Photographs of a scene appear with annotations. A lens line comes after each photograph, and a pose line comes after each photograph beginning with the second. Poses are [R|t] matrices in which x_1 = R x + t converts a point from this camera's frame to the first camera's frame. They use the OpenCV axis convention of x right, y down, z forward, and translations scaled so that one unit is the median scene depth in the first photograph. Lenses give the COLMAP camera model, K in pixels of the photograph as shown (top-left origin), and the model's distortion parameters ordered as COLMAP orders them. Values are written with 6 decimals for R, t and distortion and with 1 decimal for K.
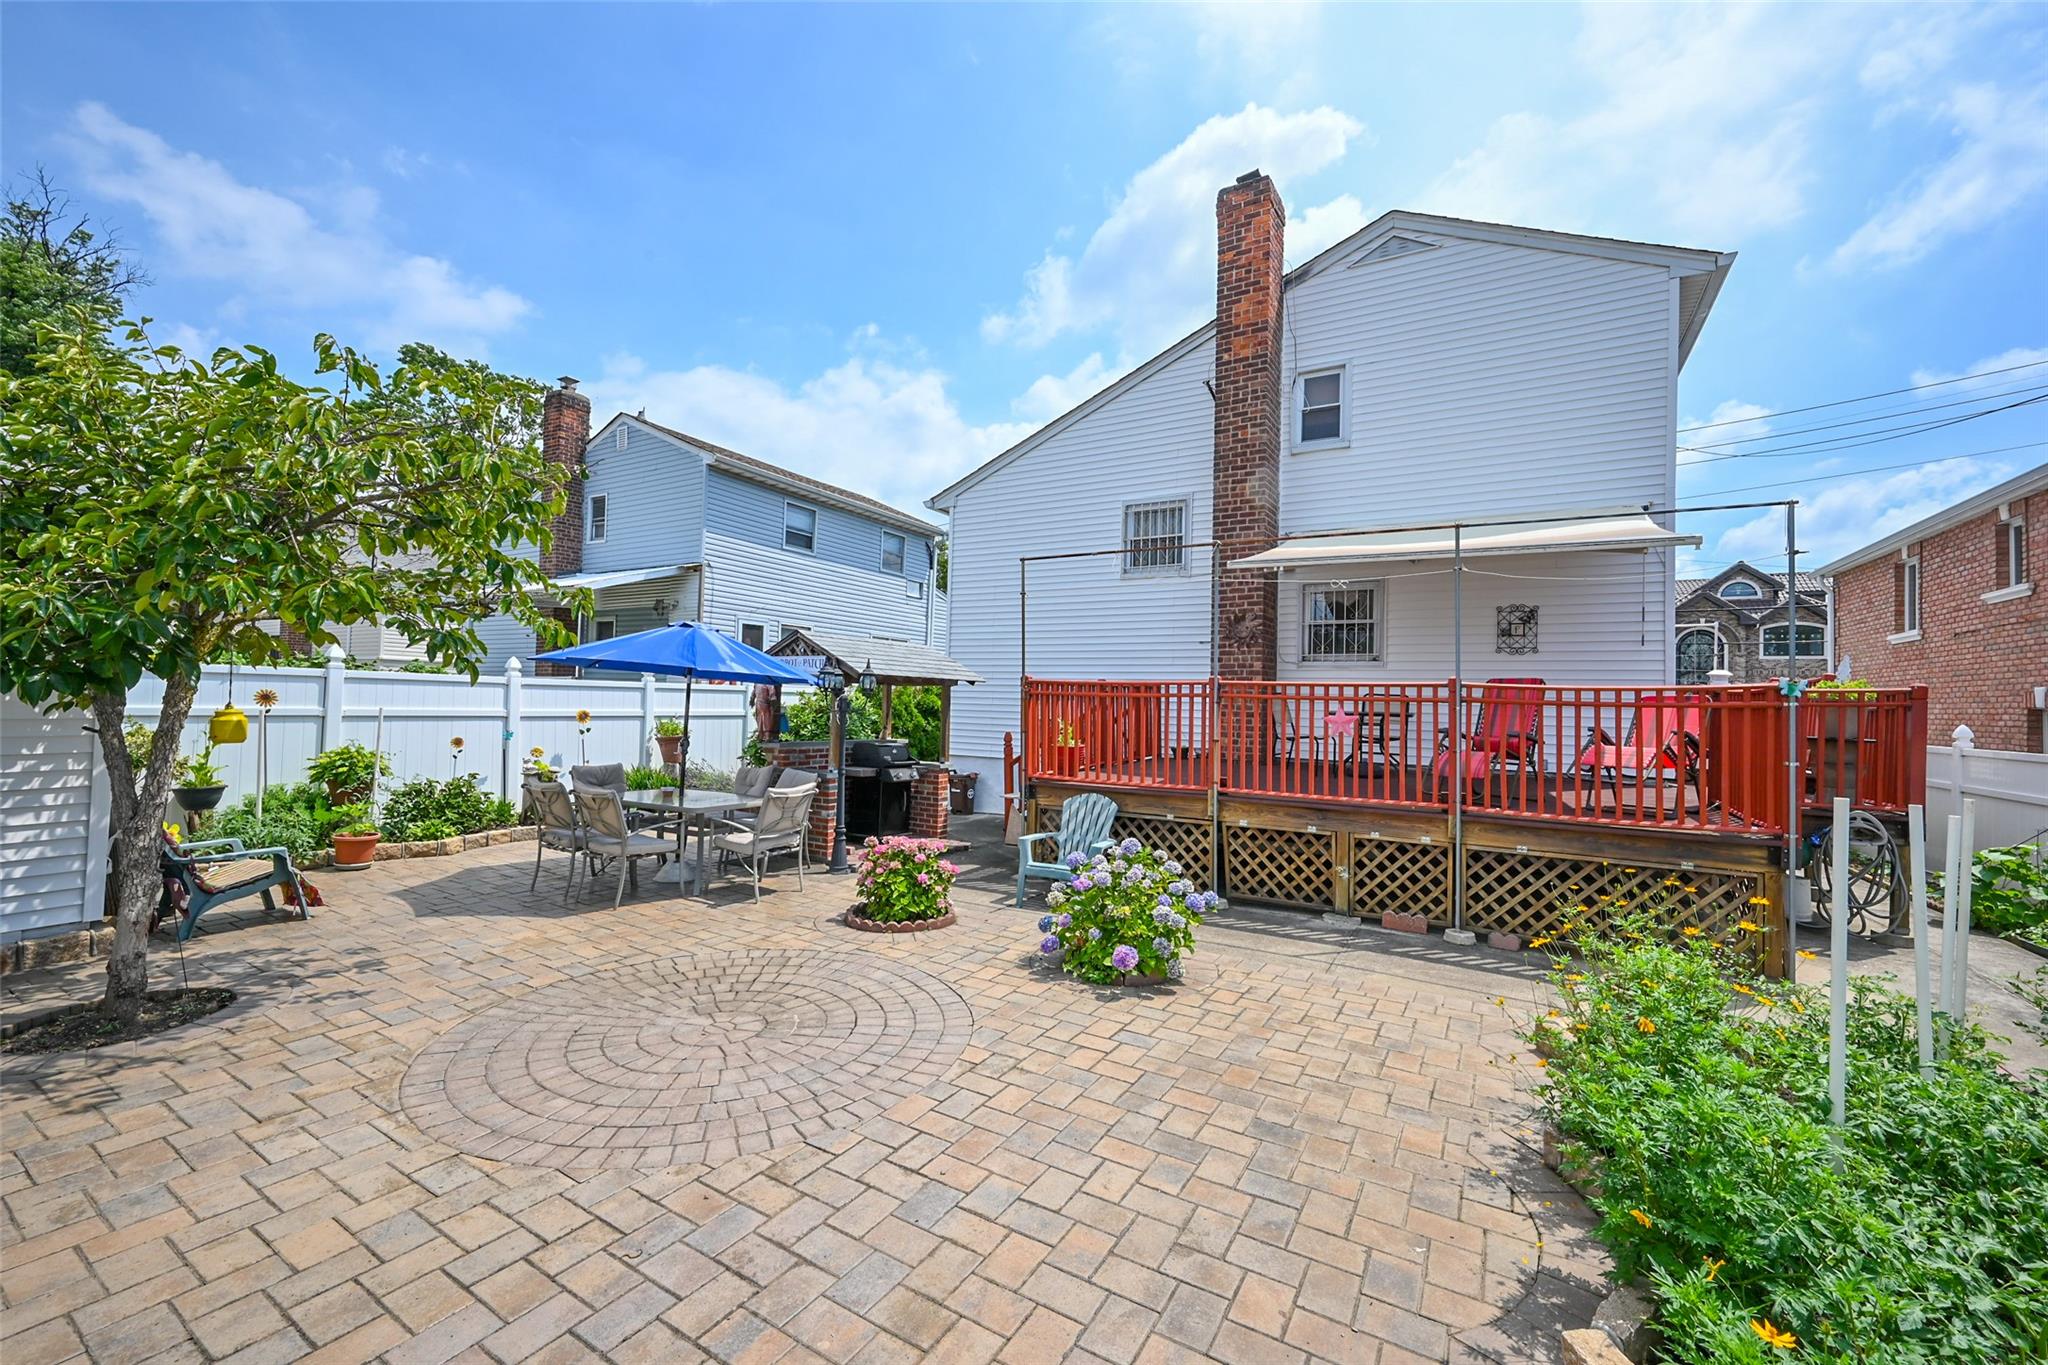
lens RADIAL K [[811.9, 0, 1028.8], [0, 811.9, 683.1], [0, 0, 1]] dist [0.005099, 0.000070]
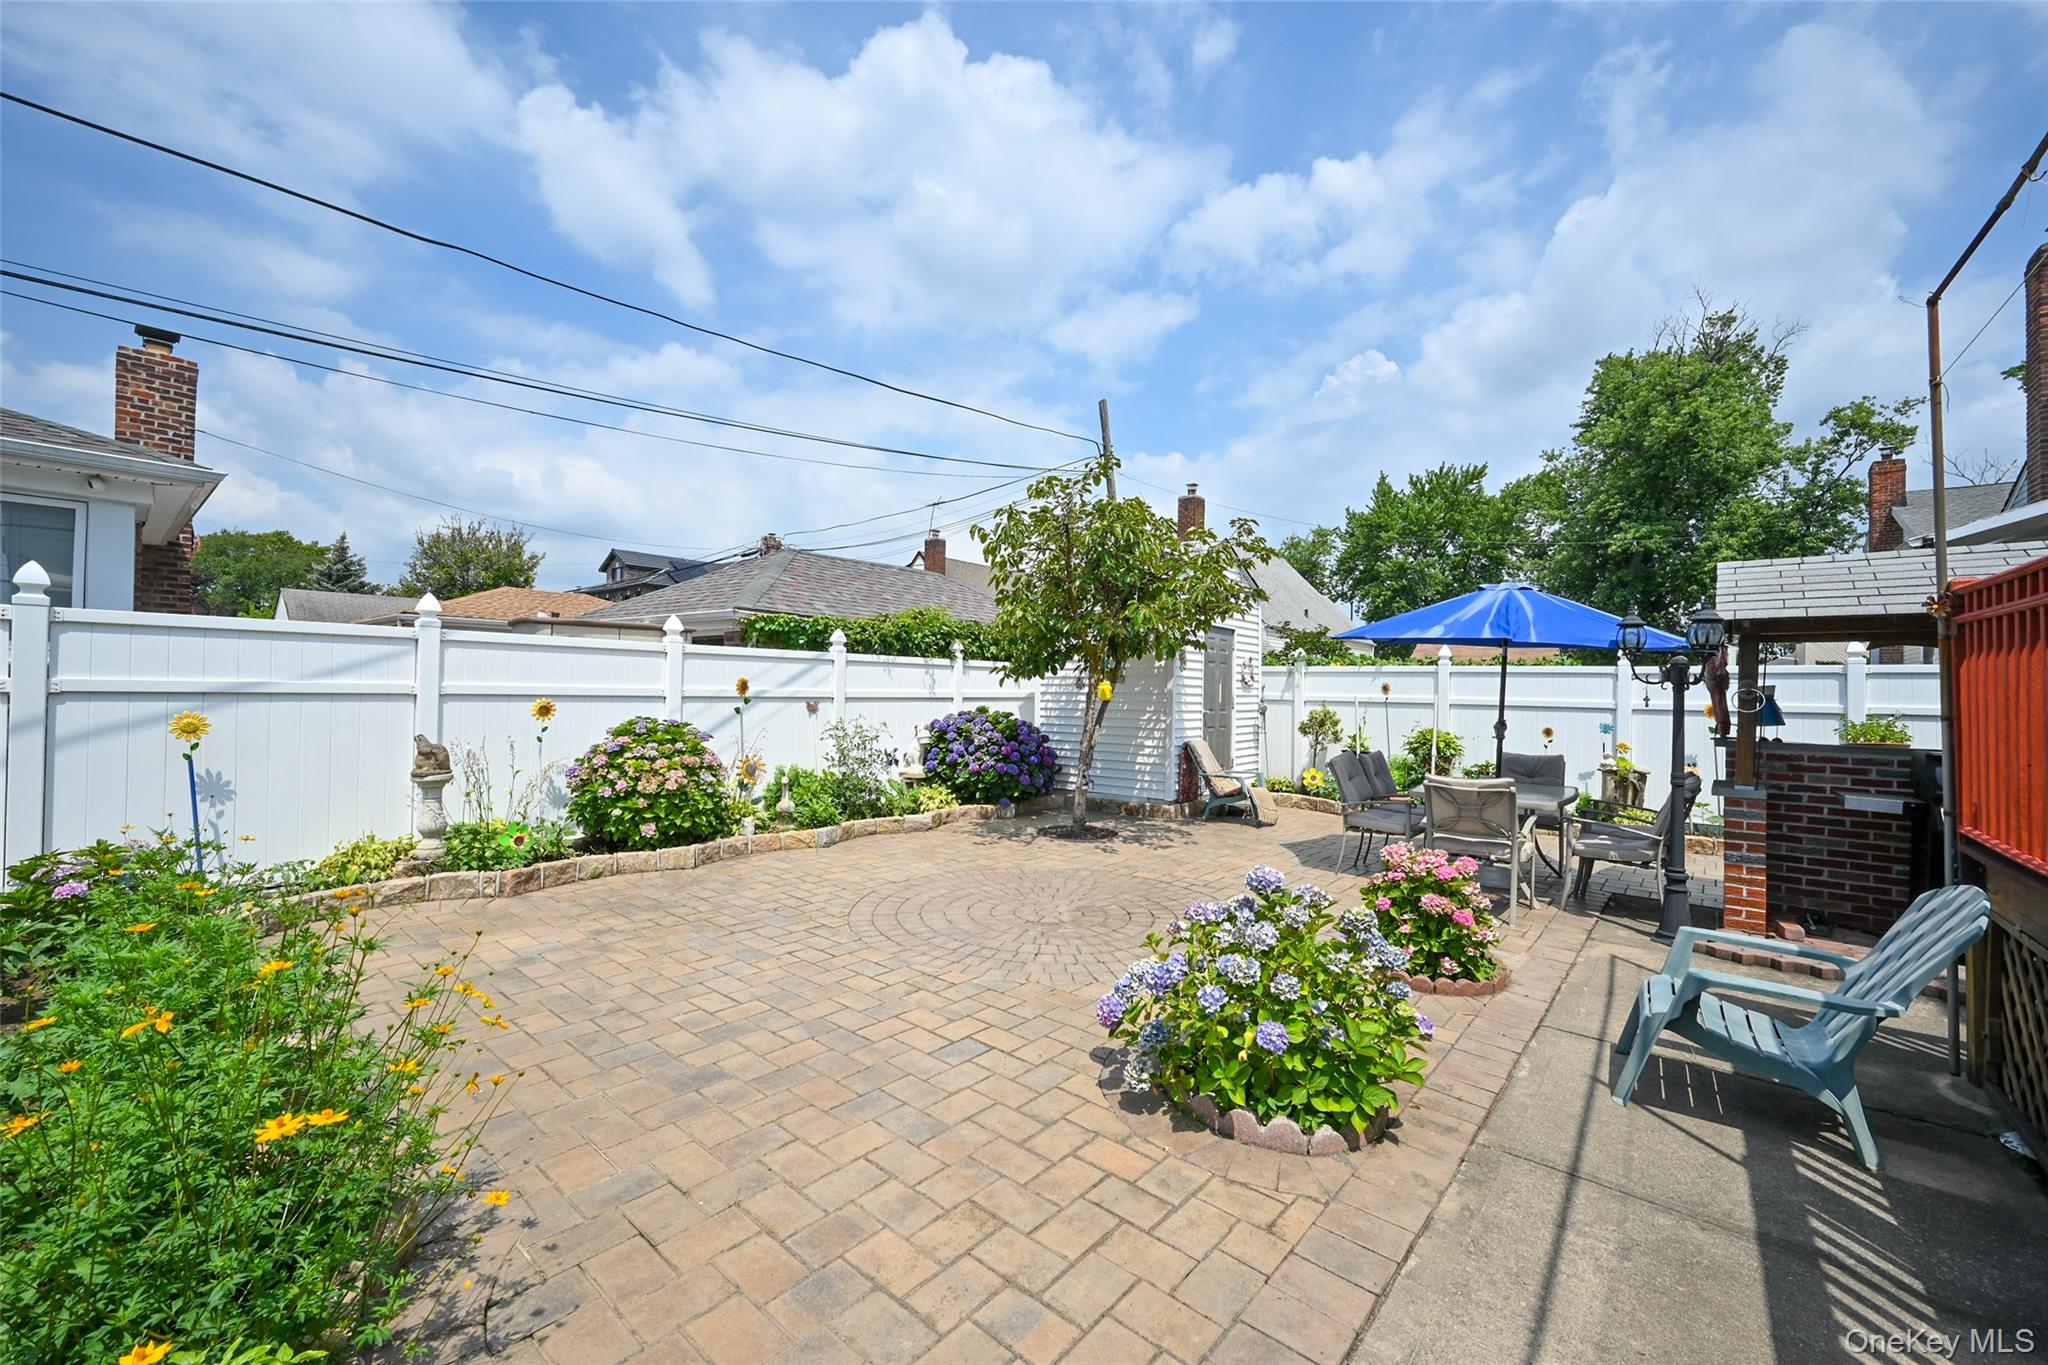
lens RADIAL K [[805.0, 0, 1022.1], [0, 805.0, 684.8], [0, 0, 1]] dist [-0.002852, -0.000249]
pose [[-0.172558, -0.035915, -0.984344, 0.846775], [0.001589, 0.999324, -0.036740, 0.104392], [0.984998, -0.007904, -0.172384, 1.121419]]
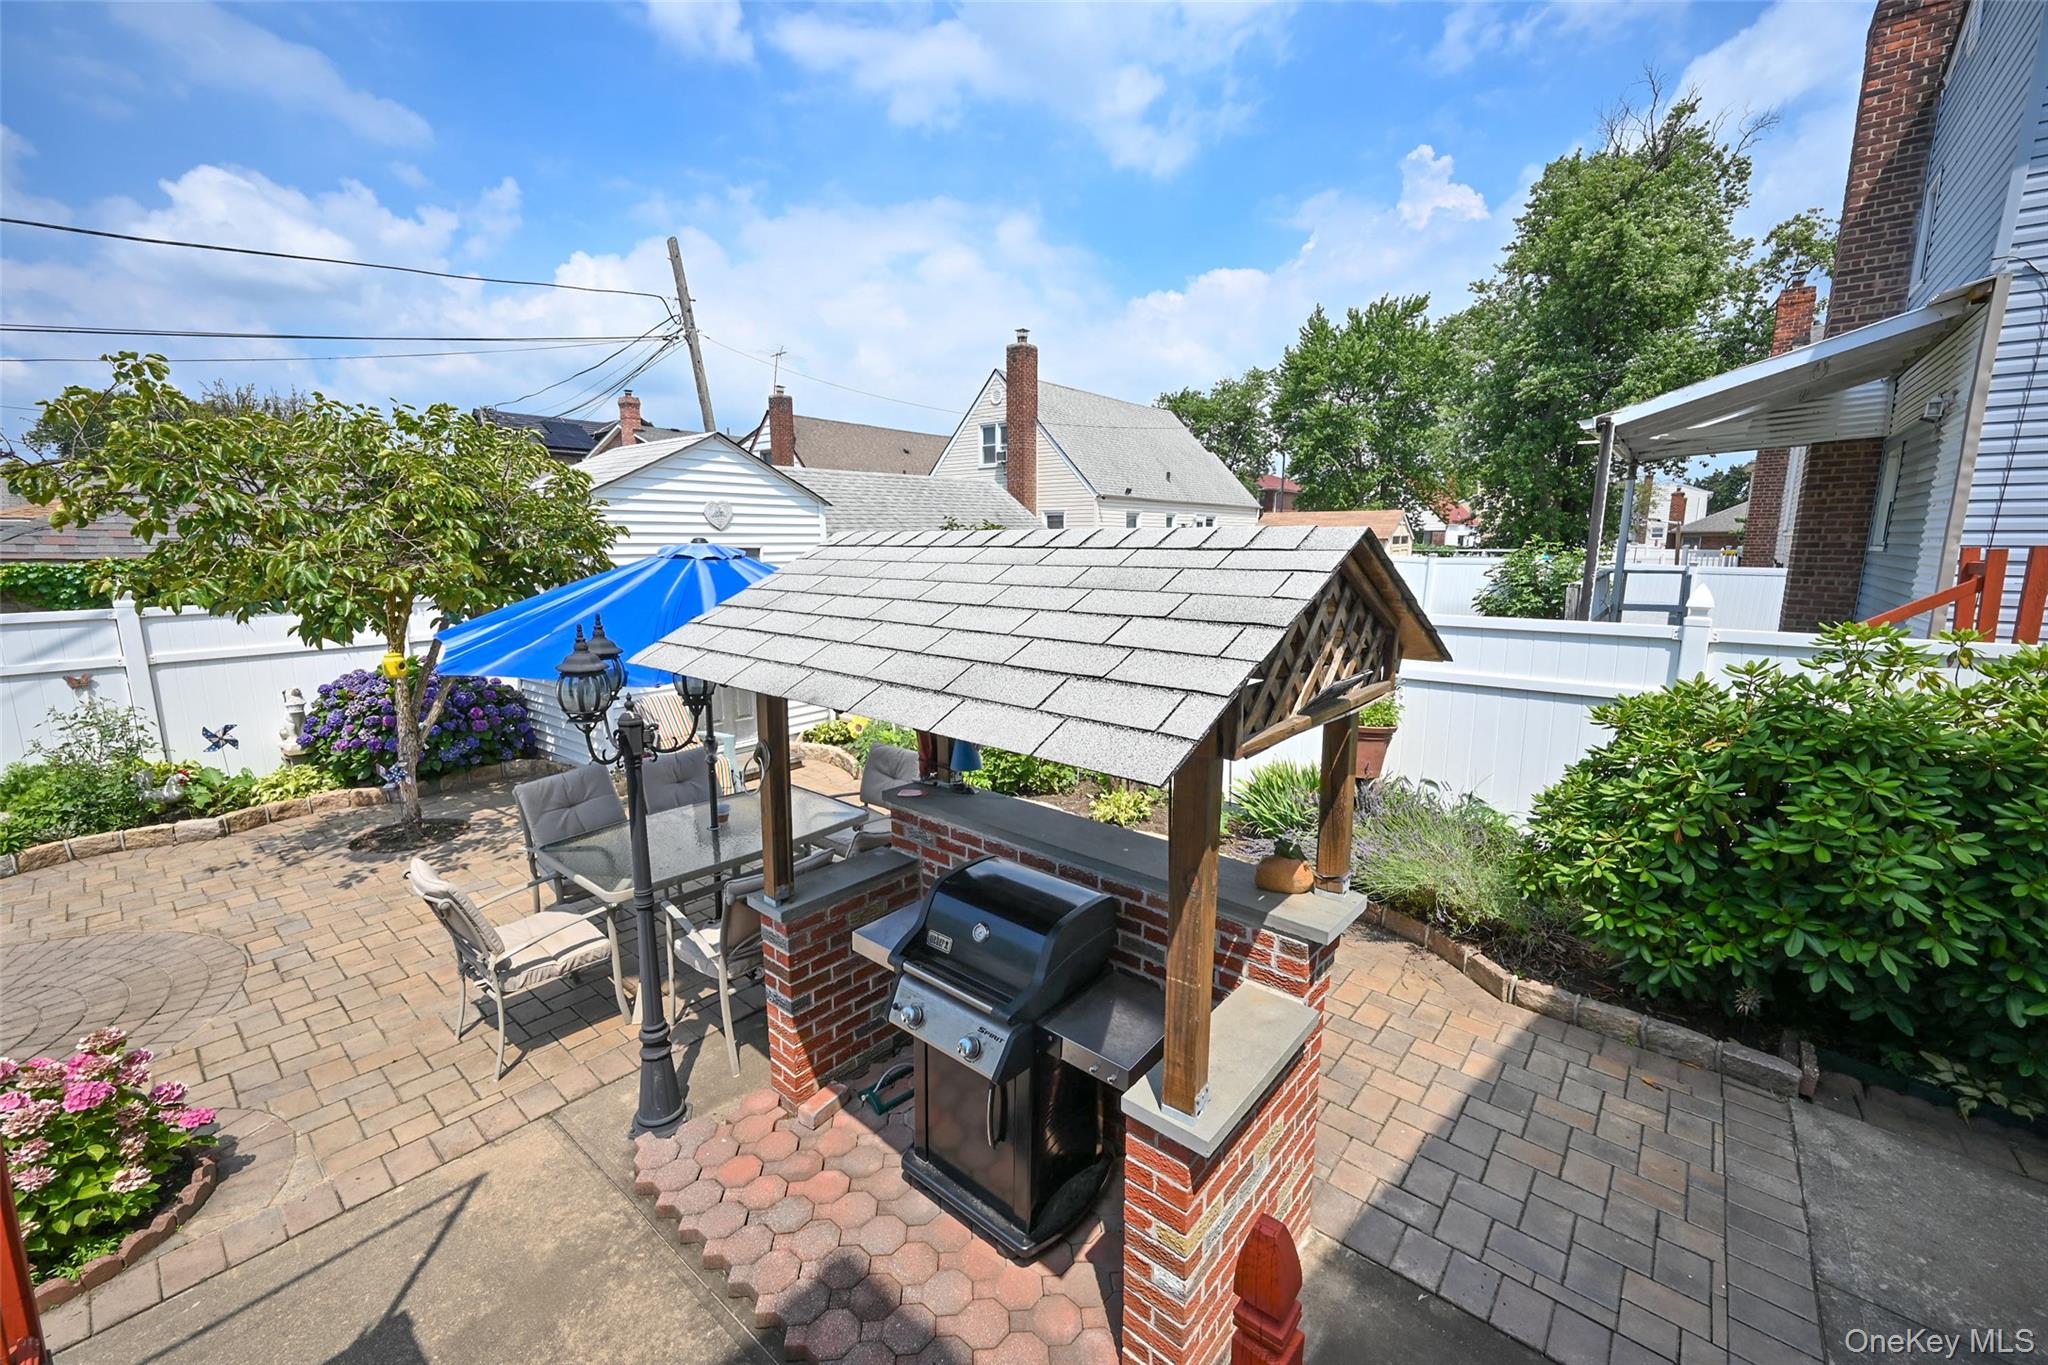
lens RADIAL K [[805.0, 0, 1022.1], [0, 805.0, 684.8], [0, 0, 1]] dist [-0.002852, -0.000249]
pose [[-0.164565, 0.147655, -0.975252, 0.203162], [0.020667, 0.989031, 0.146253, -0.094717], [0.986150, 0.003912, -0.165811, 2.292644]]
